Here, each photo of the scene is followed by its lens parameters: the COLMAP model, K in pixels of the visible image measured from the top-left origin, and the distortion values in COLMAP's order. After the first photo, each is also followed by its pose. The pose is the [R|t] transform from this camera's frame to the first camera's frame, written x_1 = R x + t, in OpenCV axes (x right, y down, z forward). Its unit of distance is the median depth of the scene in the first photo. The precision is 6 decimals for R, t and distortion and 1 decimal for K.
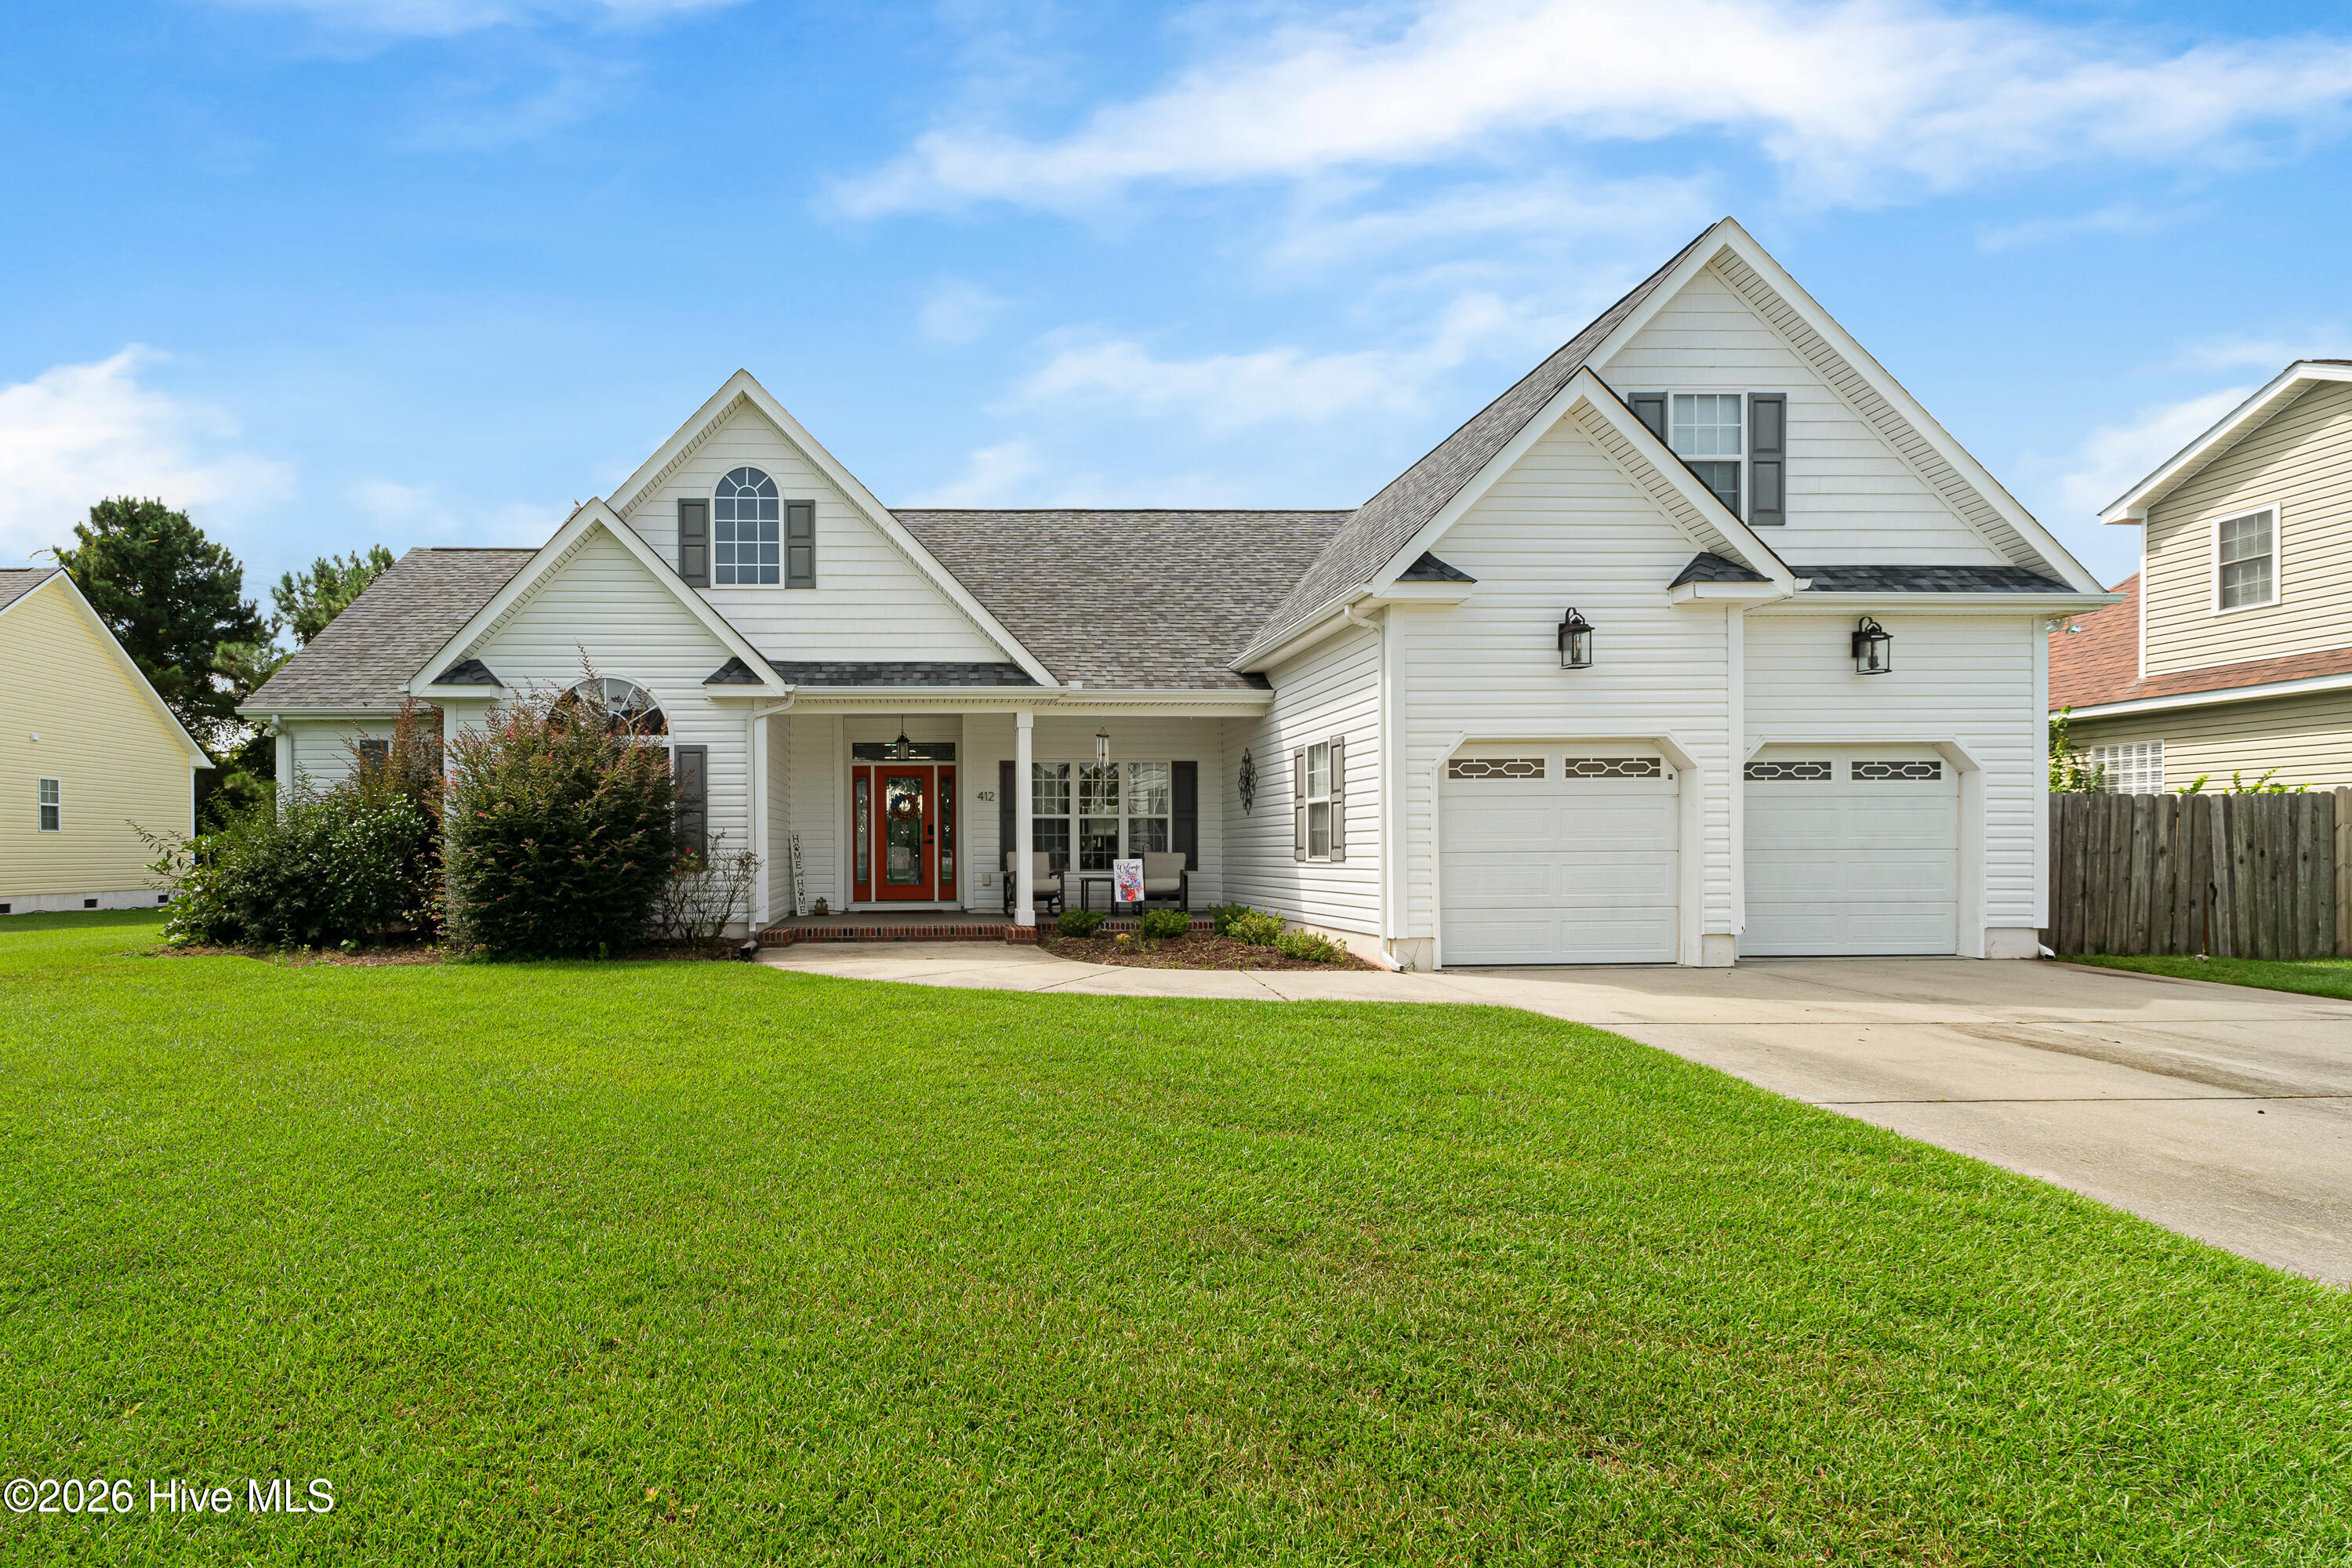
lens RADIAL K [[1197.8, 0, 926.8], [0, 1197.8, 866.6], [0, 0, 1]] dist [0.011382, -0.004094]
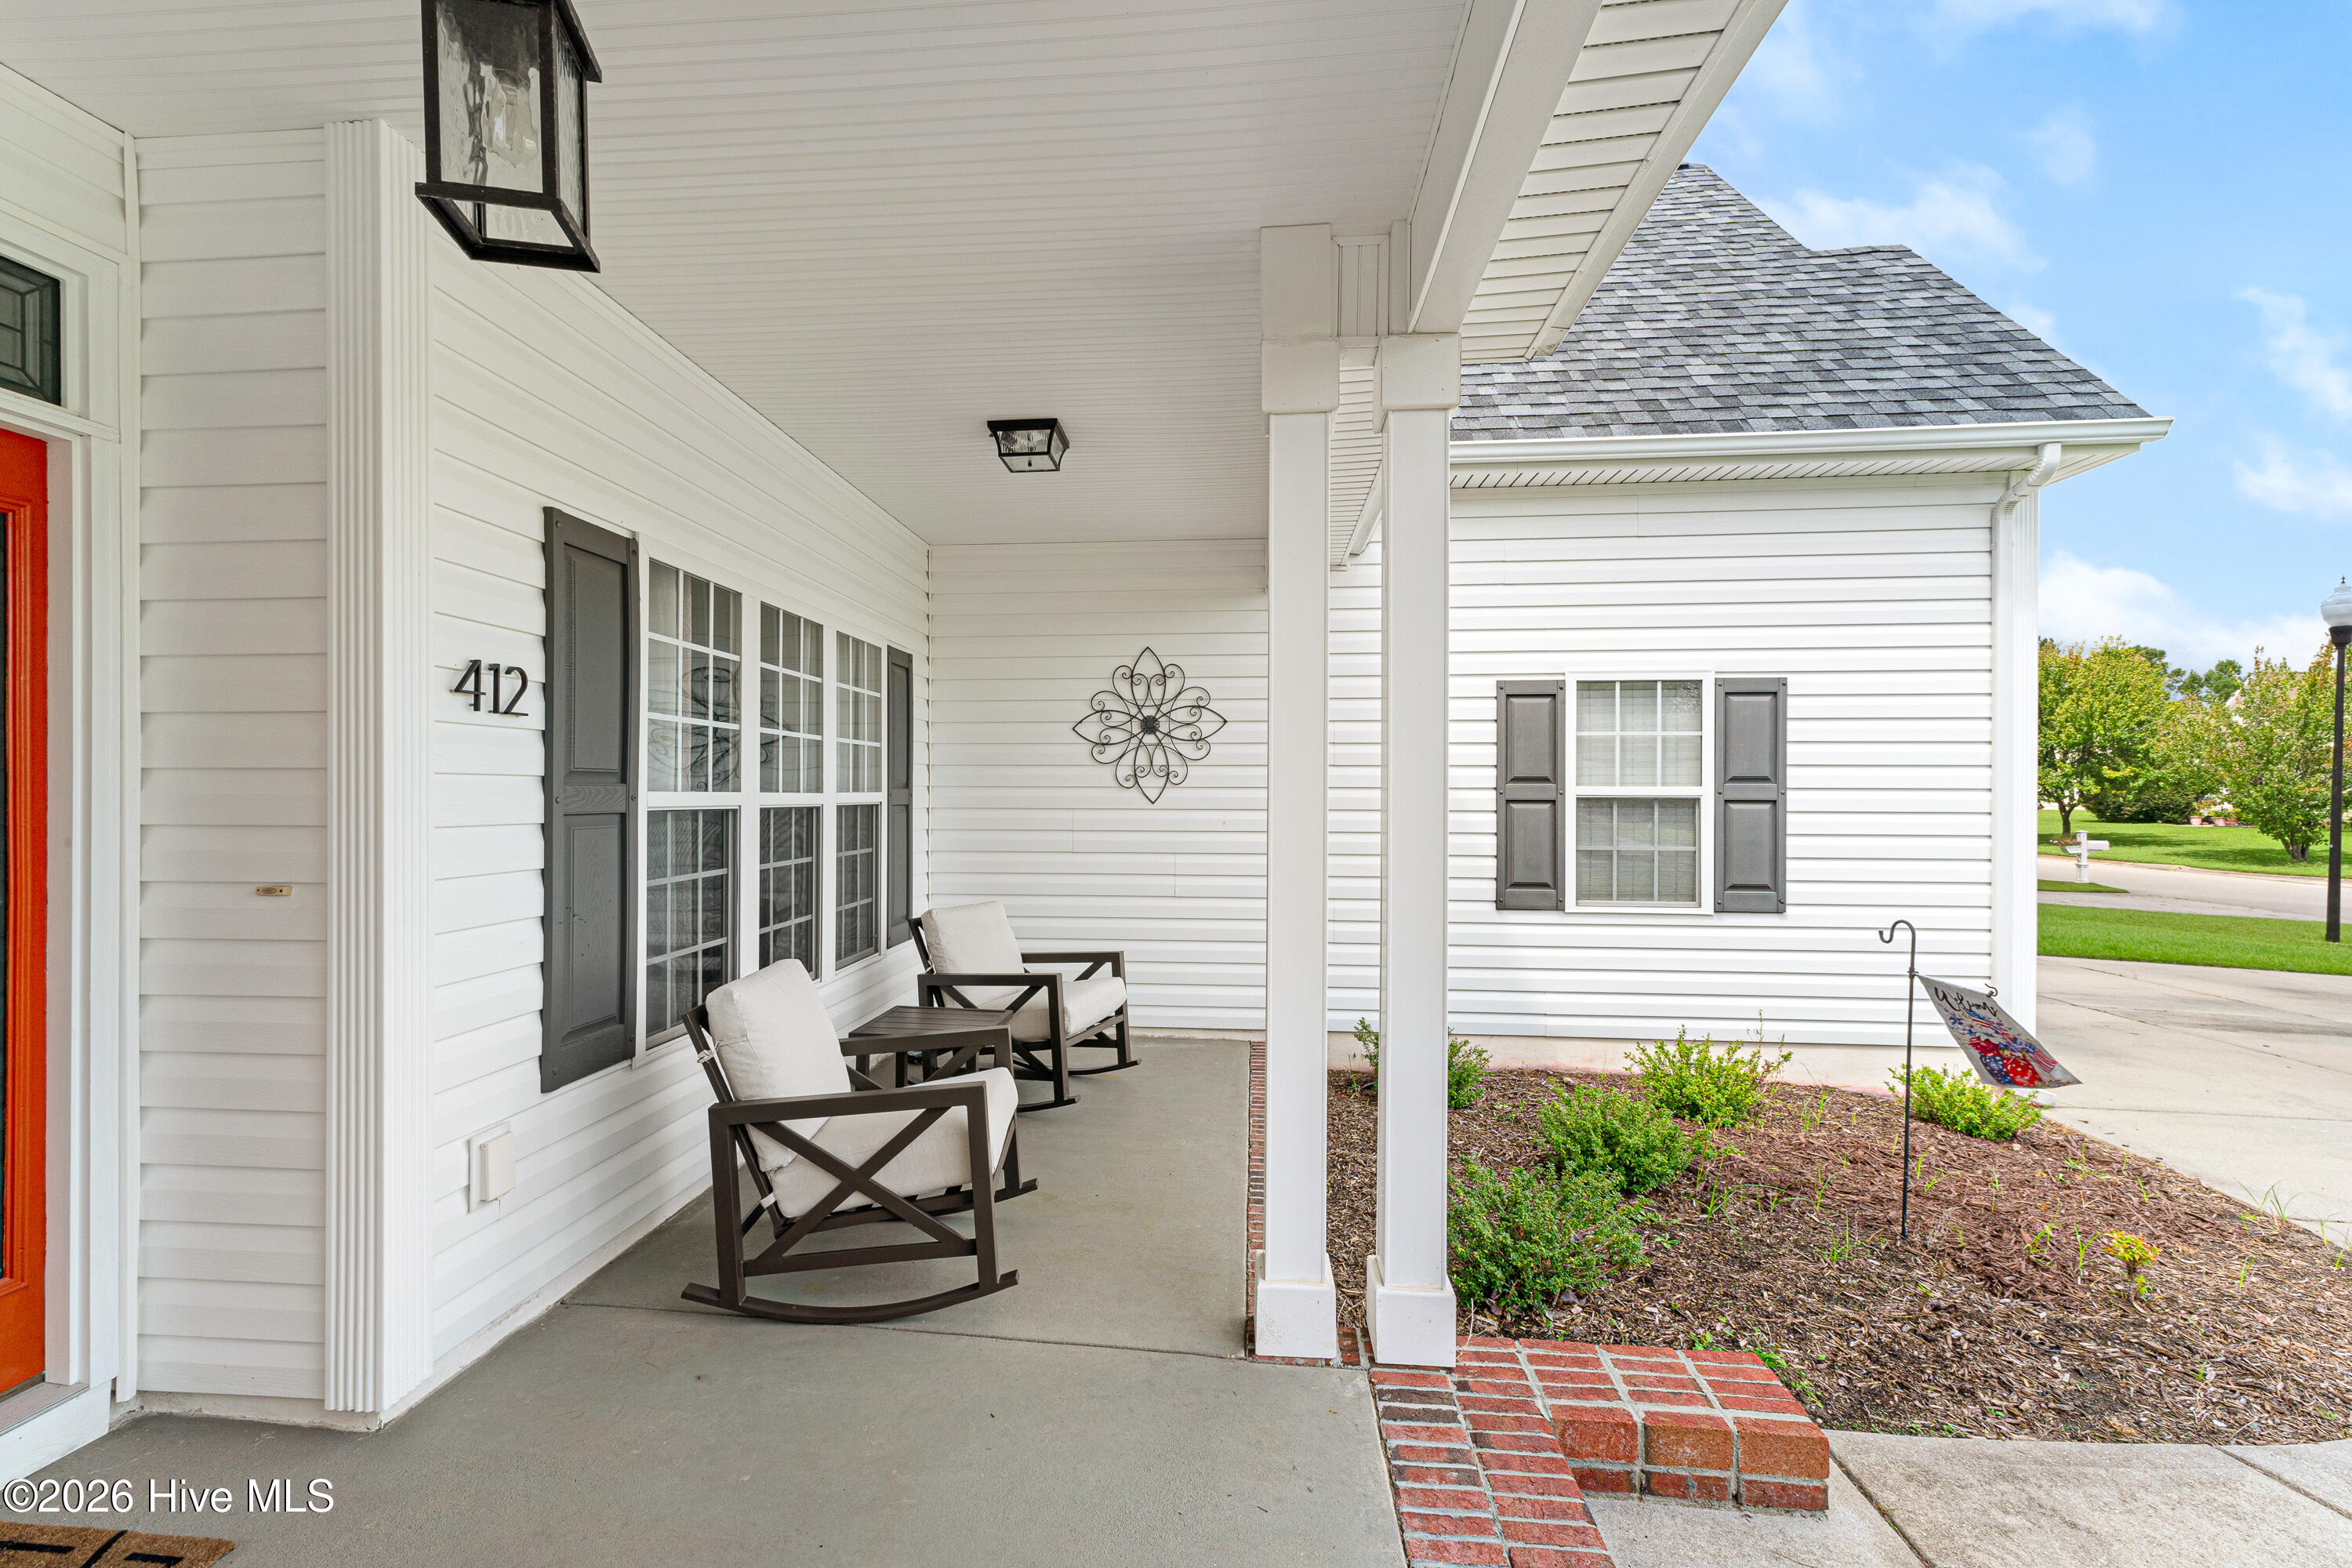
lens RADIAL K [[1008.0, 0, 1171.0], [0, 1008.0, 788.8], [0, 0, 1]] dist [-0.002644, 0.002239]
pose [[0.098776, 0.006230, 0.995090, -0.108212], [0.008882, 0.999935, -0.007142, -0.051441], [-0.995070, 0.009543, 0.098715, 1.075738]]
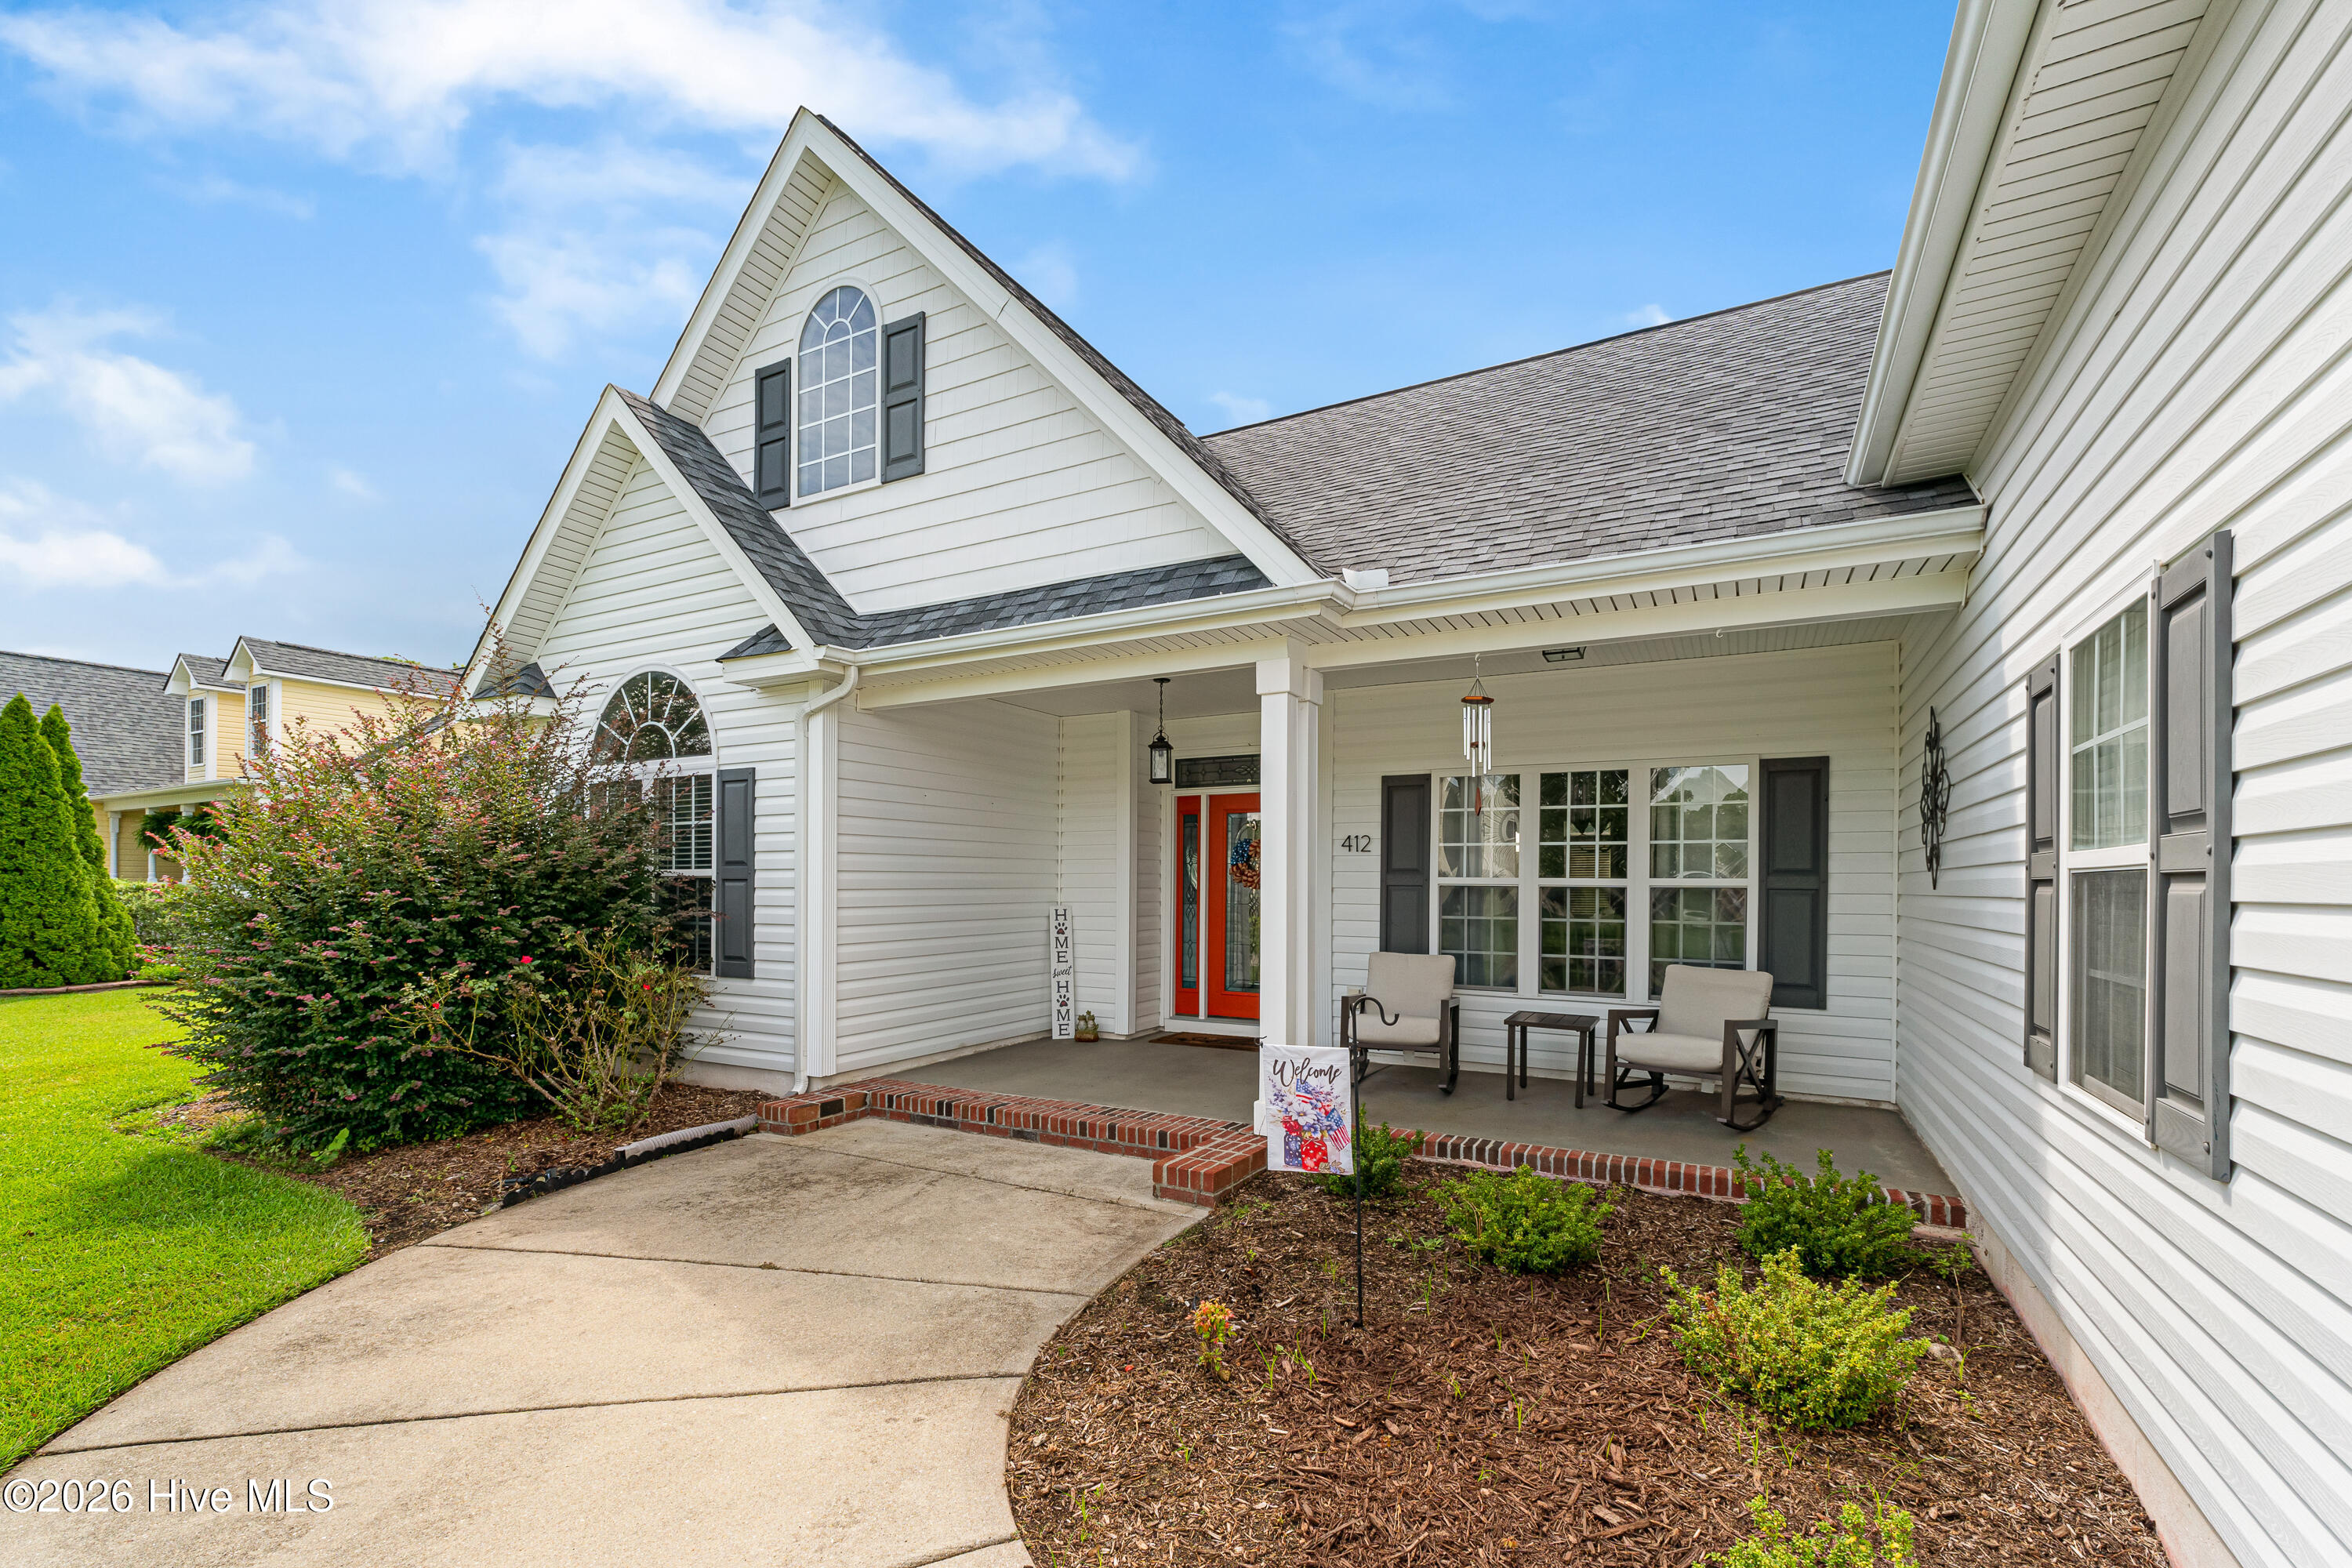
lens RADIAL K [[1008.0, 0, 1165.2], [0, 1008.0, 902.8], [0, 0, 1]] dist [-0.002644, 0.002239]
pose [[0.867950, 0.016473, -0.496378, 0.245299], [-0.014561, 0.999864, 0.007720, -0.041938], [0.496438, 0.000528, 0.868072, 0.679013]]
